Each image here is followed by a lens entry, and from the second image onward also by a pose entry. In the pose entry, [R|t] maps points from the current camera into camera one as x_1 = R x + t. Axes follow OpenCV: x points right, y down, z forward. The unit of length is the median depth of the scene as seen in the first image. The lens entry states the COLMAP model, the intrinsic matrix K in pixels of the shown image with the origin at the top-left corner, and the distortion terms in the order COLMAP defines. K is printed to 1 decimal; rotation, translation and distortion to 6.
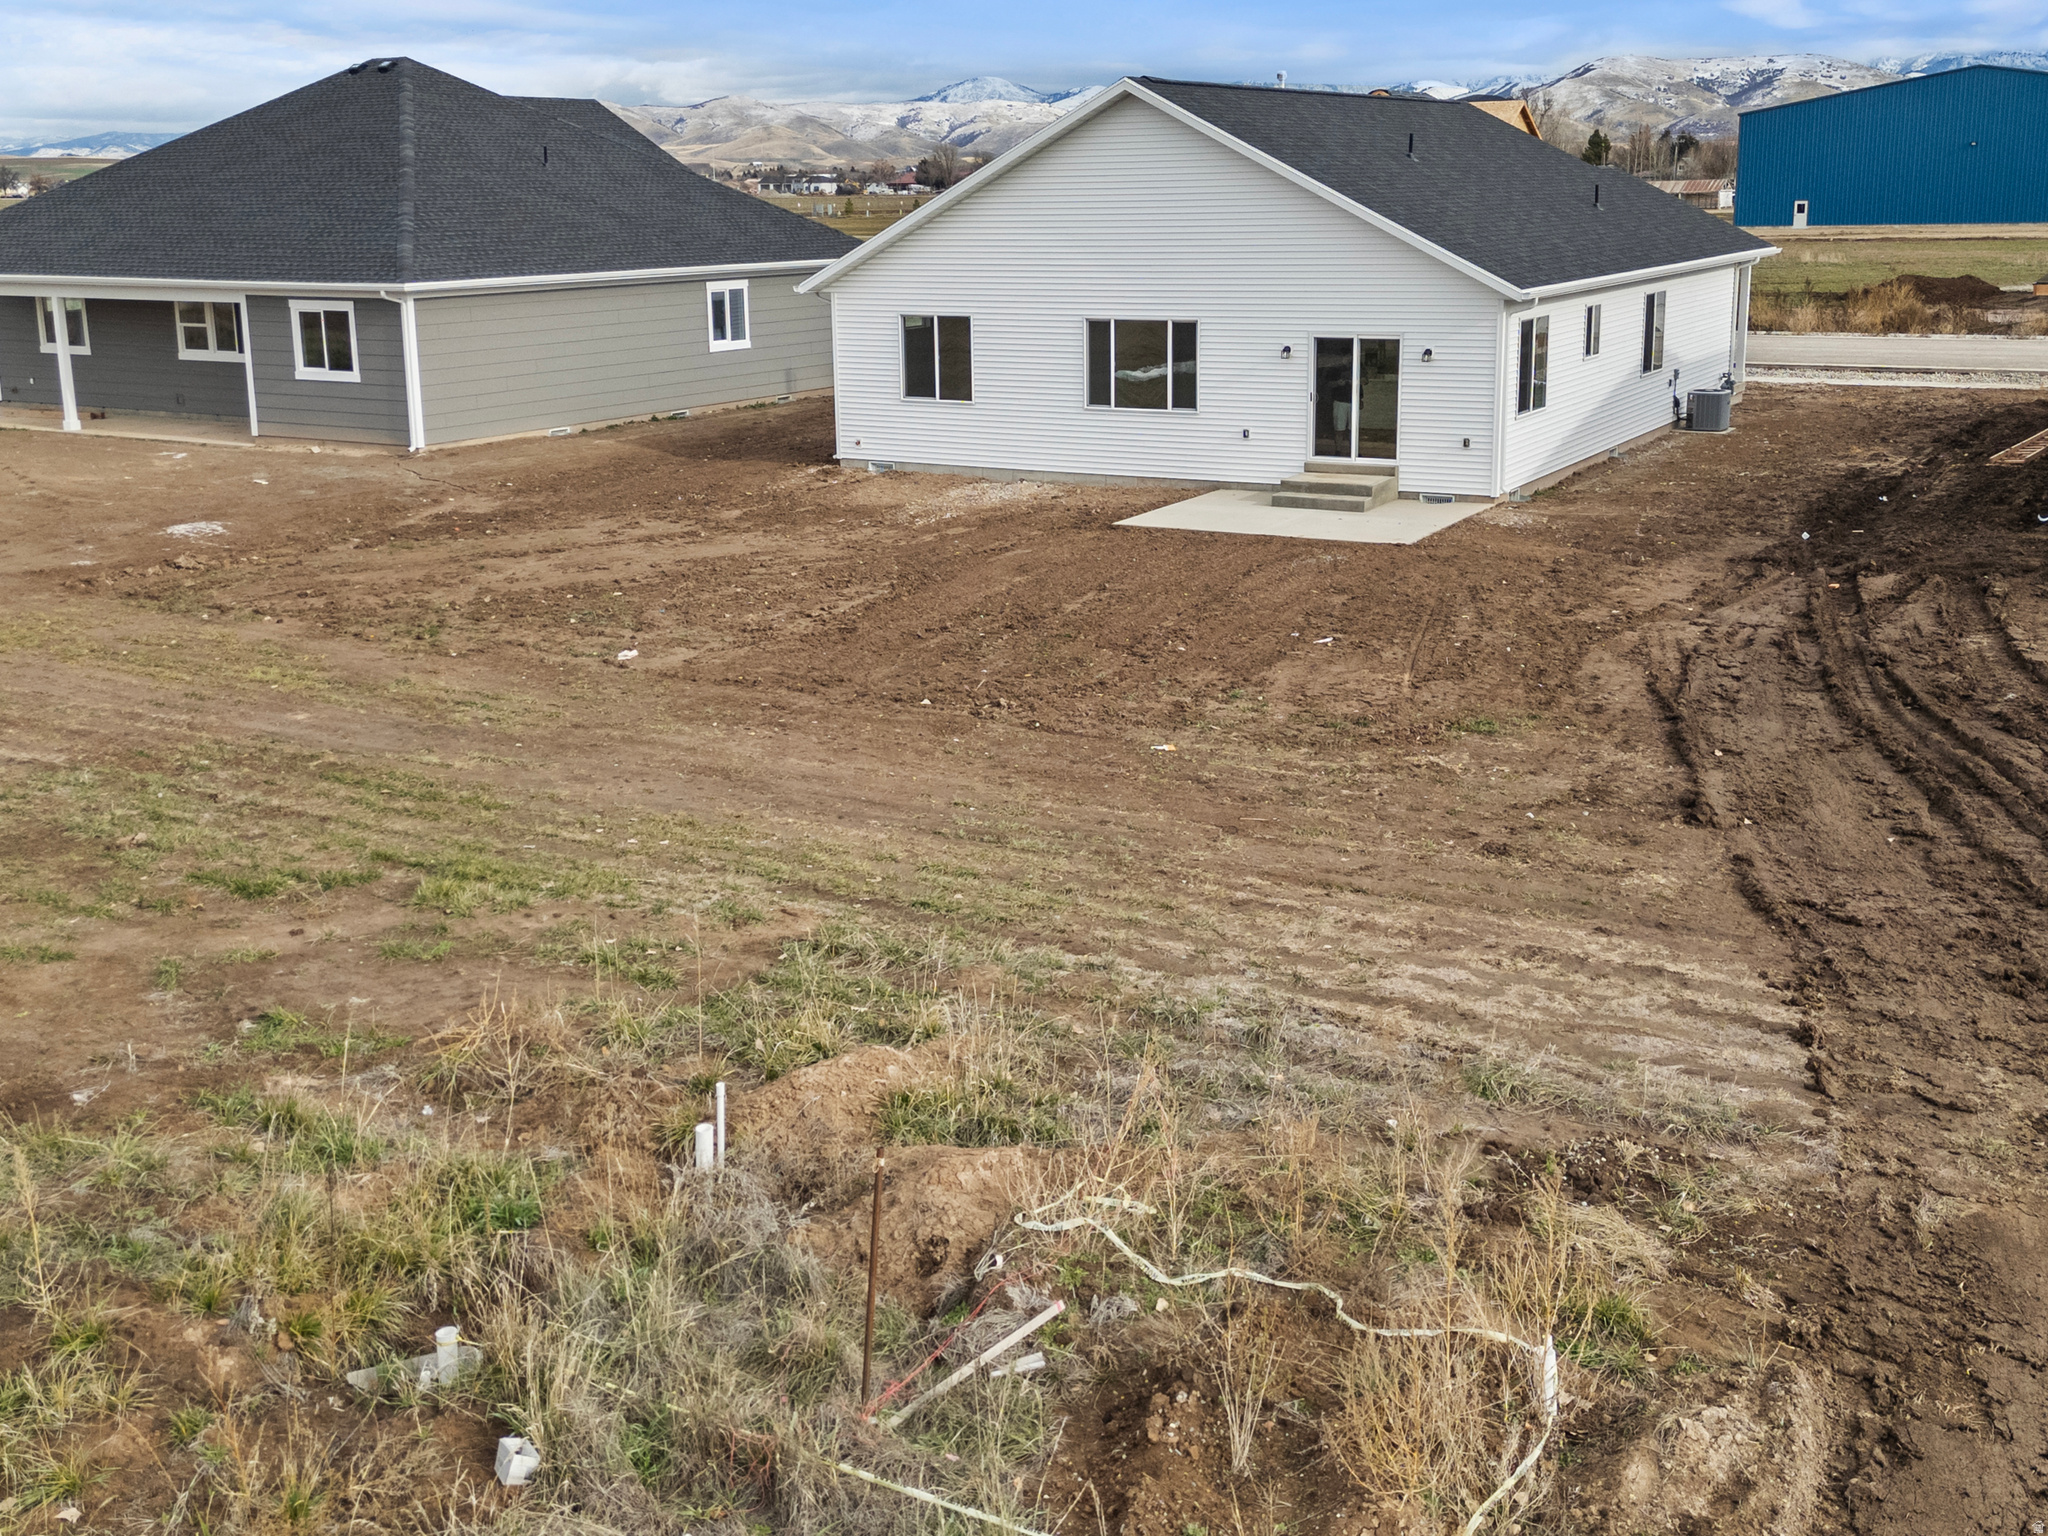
lens RADIAL K [[2080.7, 0, 1030.3], [0, 2080.7, 709.5], [0, 0, 1]] dist [0.104701, -0.205849]
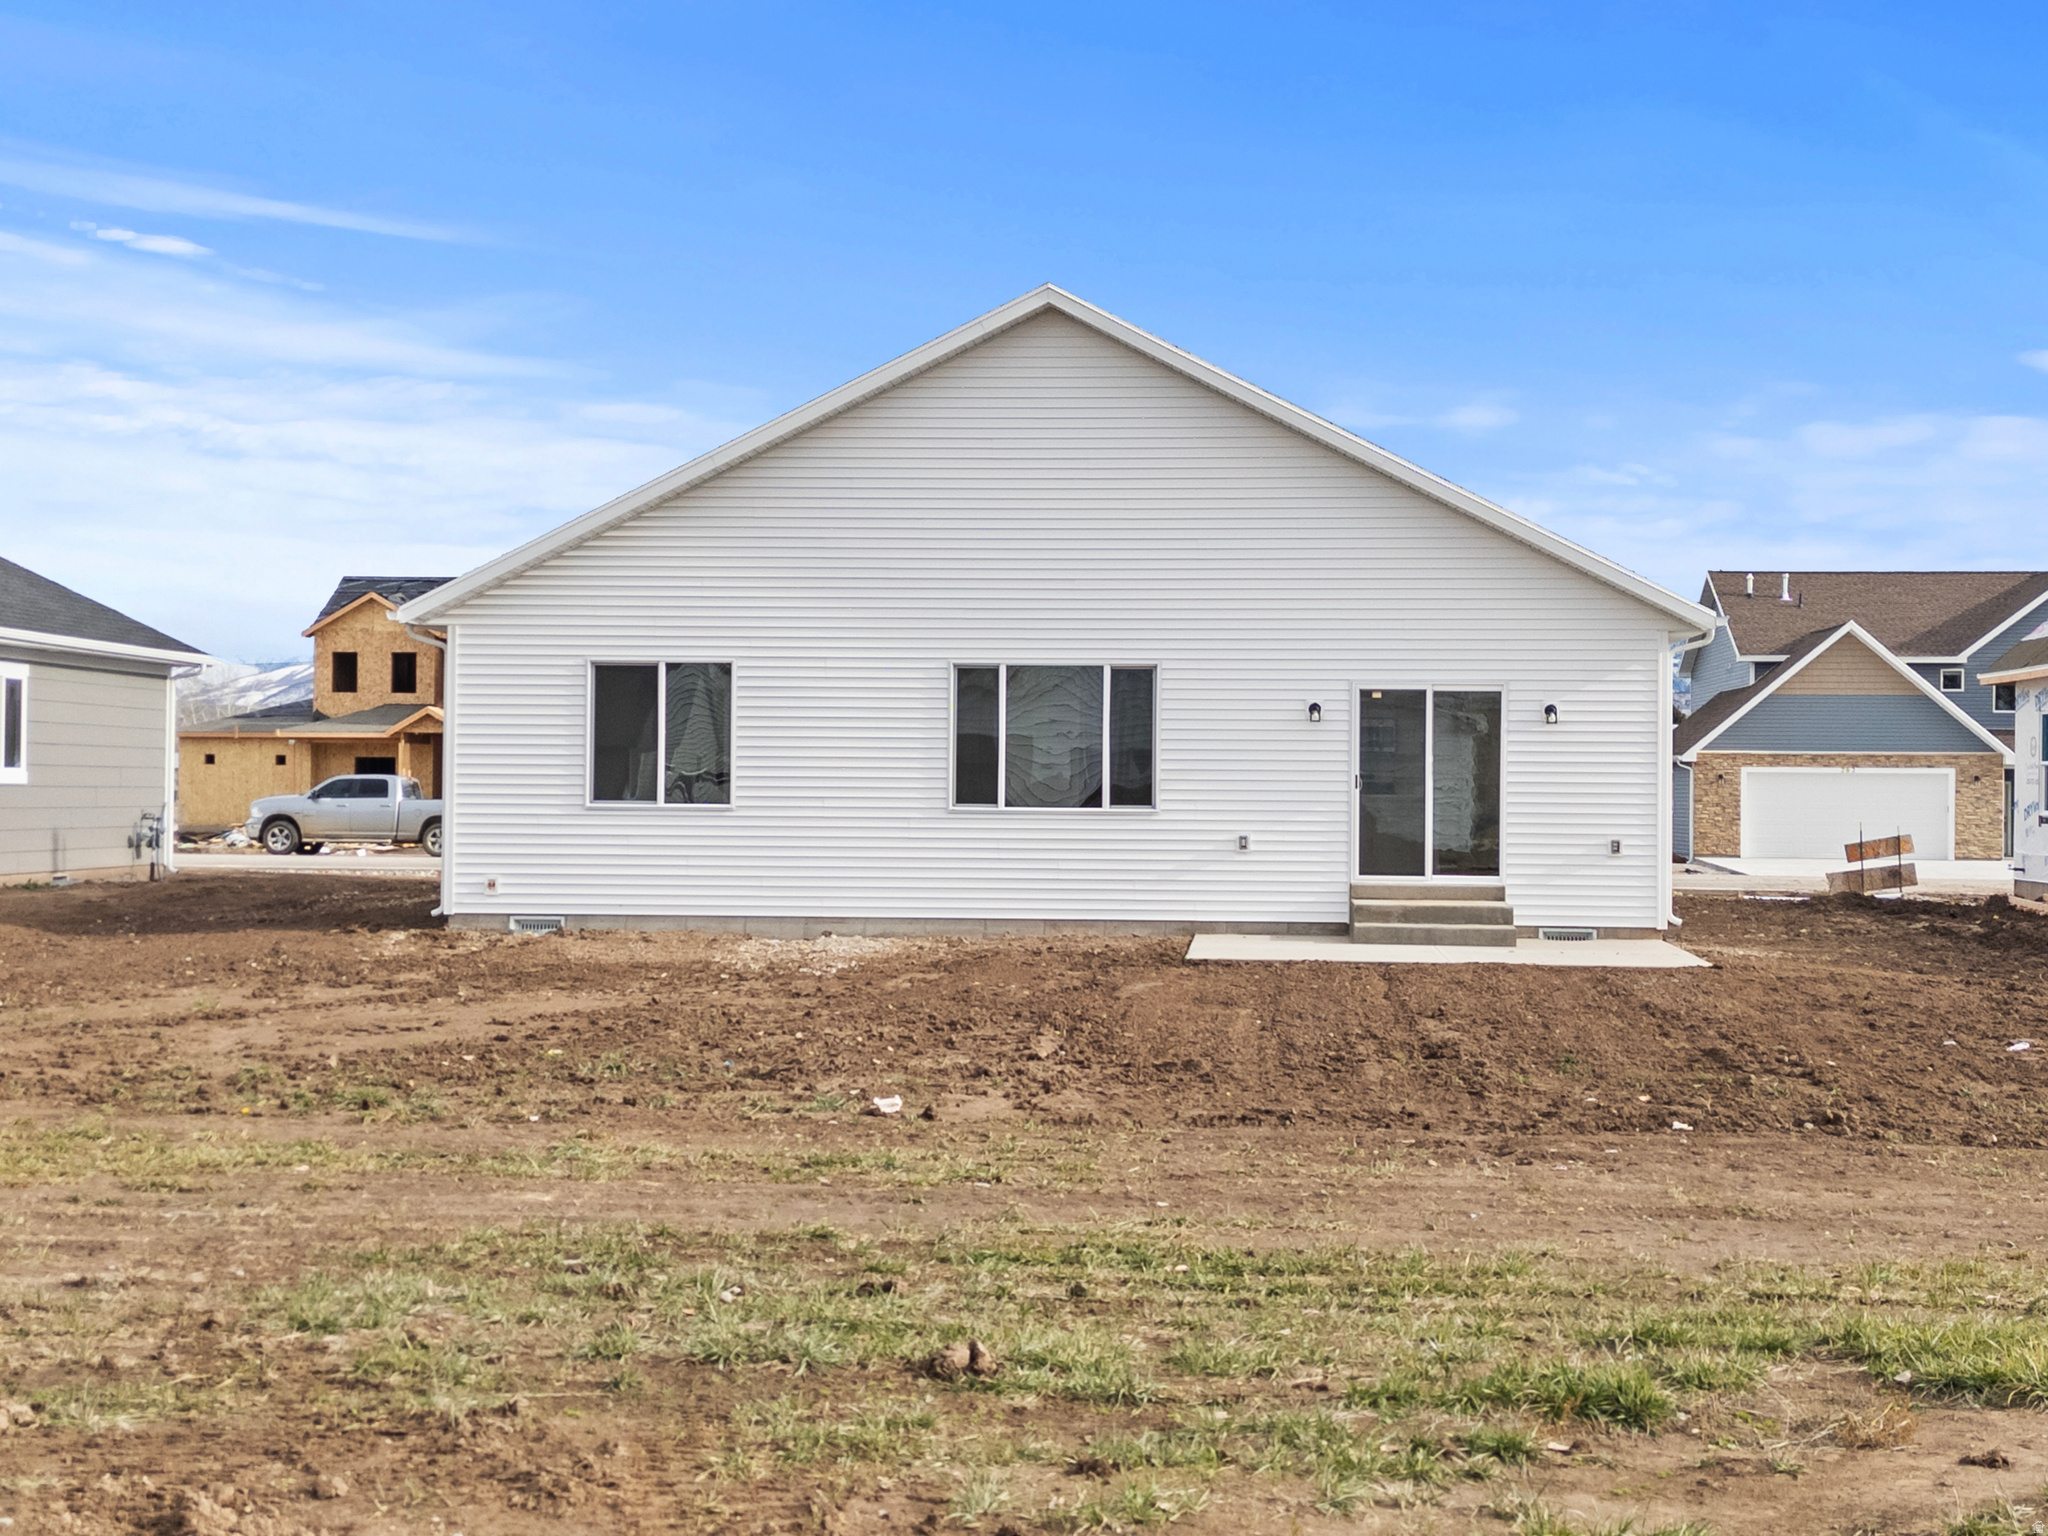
lens RADIAL K [[2917.2, 0, 1031.6], [0, 2917.2, 777.4], [0, 0, 1]] dist [0.109489, -0.108306]
pose [[0.895360, 0.026419, 0.444558, -0.336786], [0.085665, 0.969380, -0.230140, 0.043233], [-0.437026, 0.244141, 0.865681, 0.267279]]
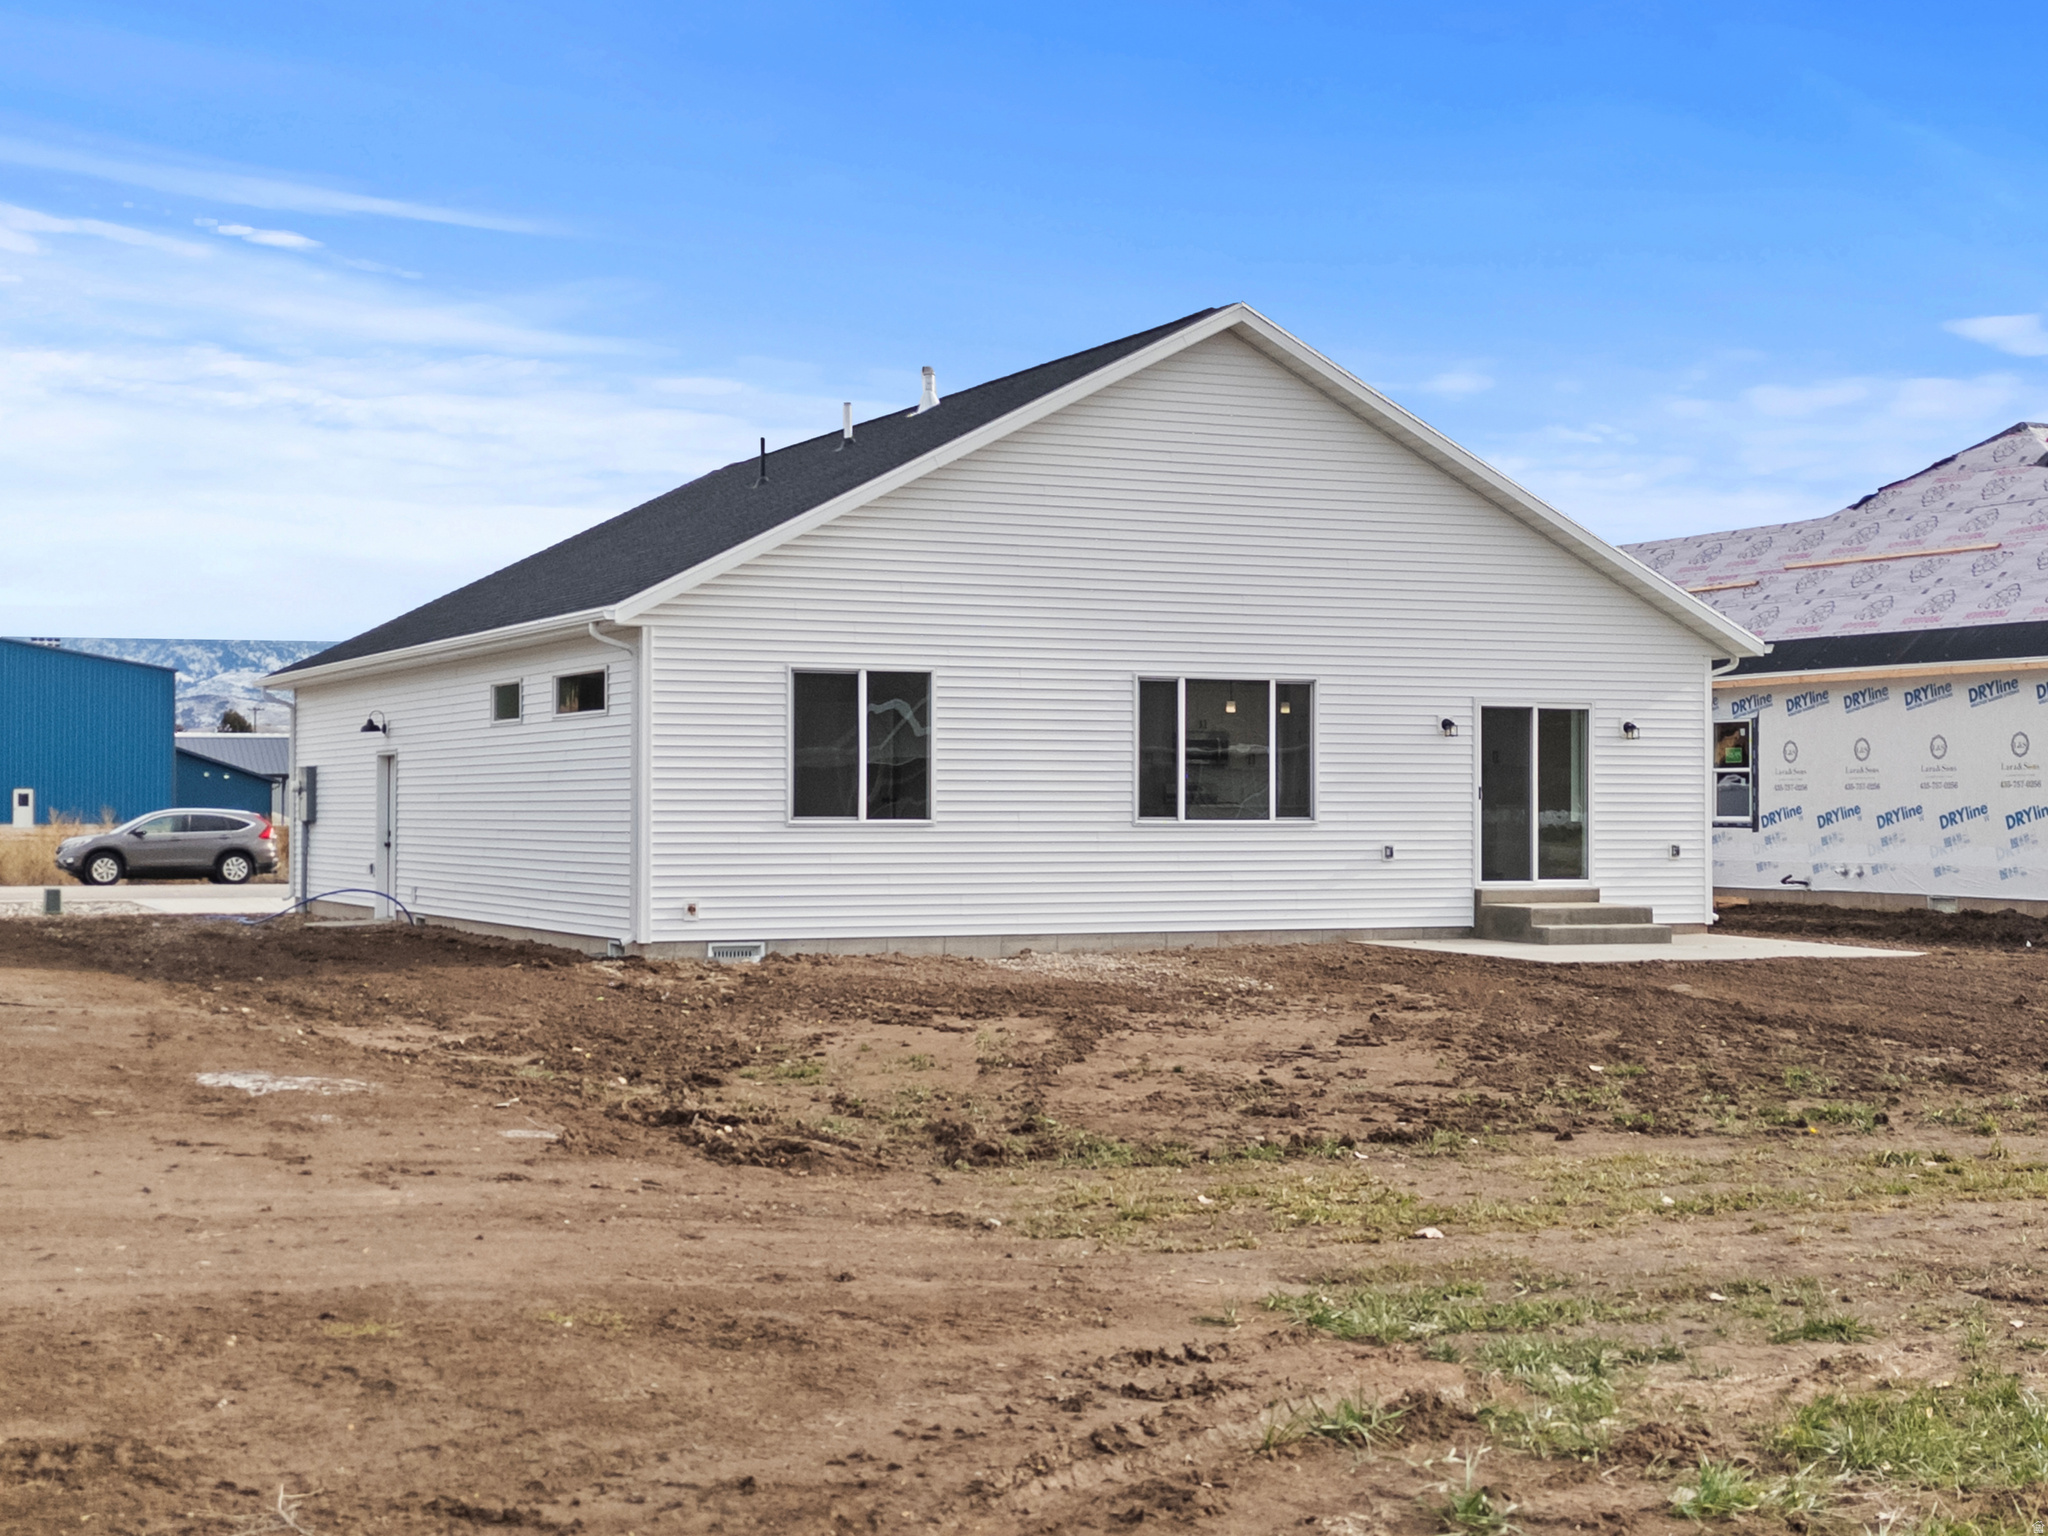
lens RADIAL K [[2917.2, 0, 1031.6], [0, 2917.2, 777.4], [0, 0, 1]] dist [0.109489, -0.108306]
pose [[0.566344, 0.025954, 0.823760, -0.700598], [0.189980, 0.968476, -0.161127, -0.029126], [-0.801974, 0.247751, 0.543560, 0.583639]]
